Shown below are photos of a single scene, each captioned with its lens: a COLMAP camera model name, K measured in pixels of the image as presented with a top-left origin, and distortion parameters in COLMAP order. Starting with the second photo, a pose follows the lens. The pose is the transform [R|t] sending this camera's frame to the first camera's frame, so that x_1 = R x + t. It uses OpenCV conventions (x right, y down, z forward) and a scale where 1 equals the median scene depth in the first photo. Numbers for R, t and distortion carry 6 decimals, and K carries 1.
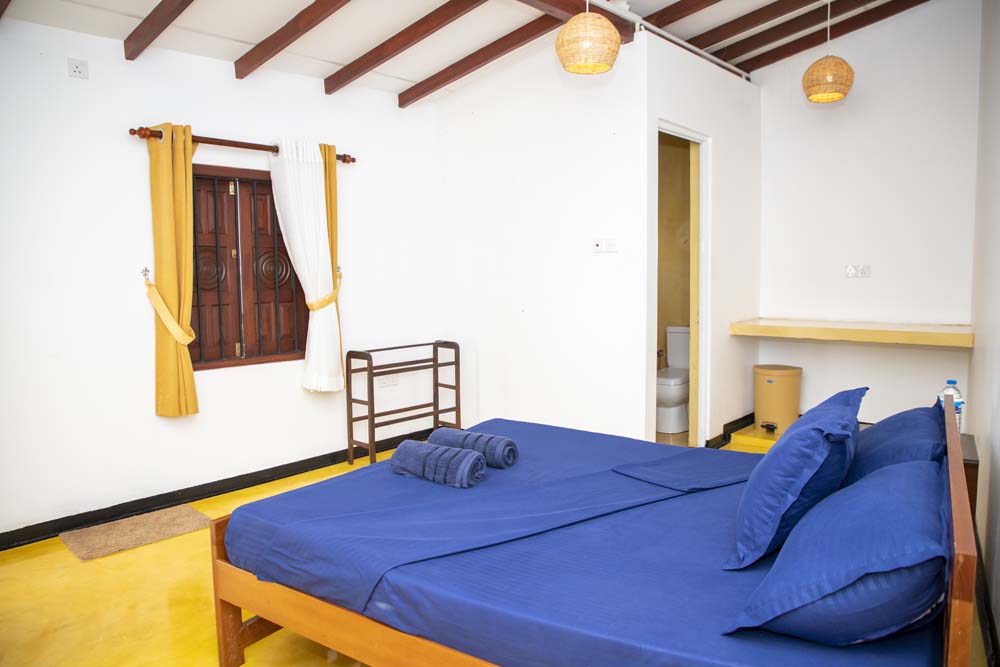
lens RADIAL K [[696.9, 0, 500.0], [0, 696.9, 333.5], [0, 0, 1]] dist [-0.032652, -0.002066]
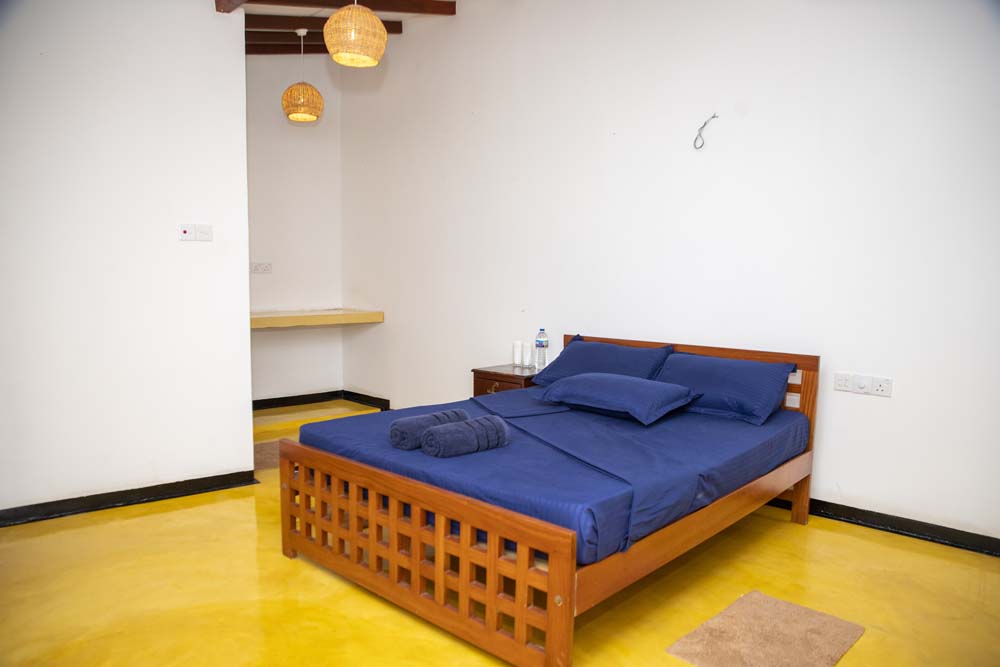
lens RADIAL K [[696.9, 0, 500.0], [0, 696.9, 333.5], [0, 0, 1]] dist [-0.032652, -0.002066]
pose [[0.141914, -0.068668, 0.987494, -1.353363], [0.083697, 0.994851, 0.057151, -0.031266], [-0.986334, 0.074540, 0.146931, 1.014375]]
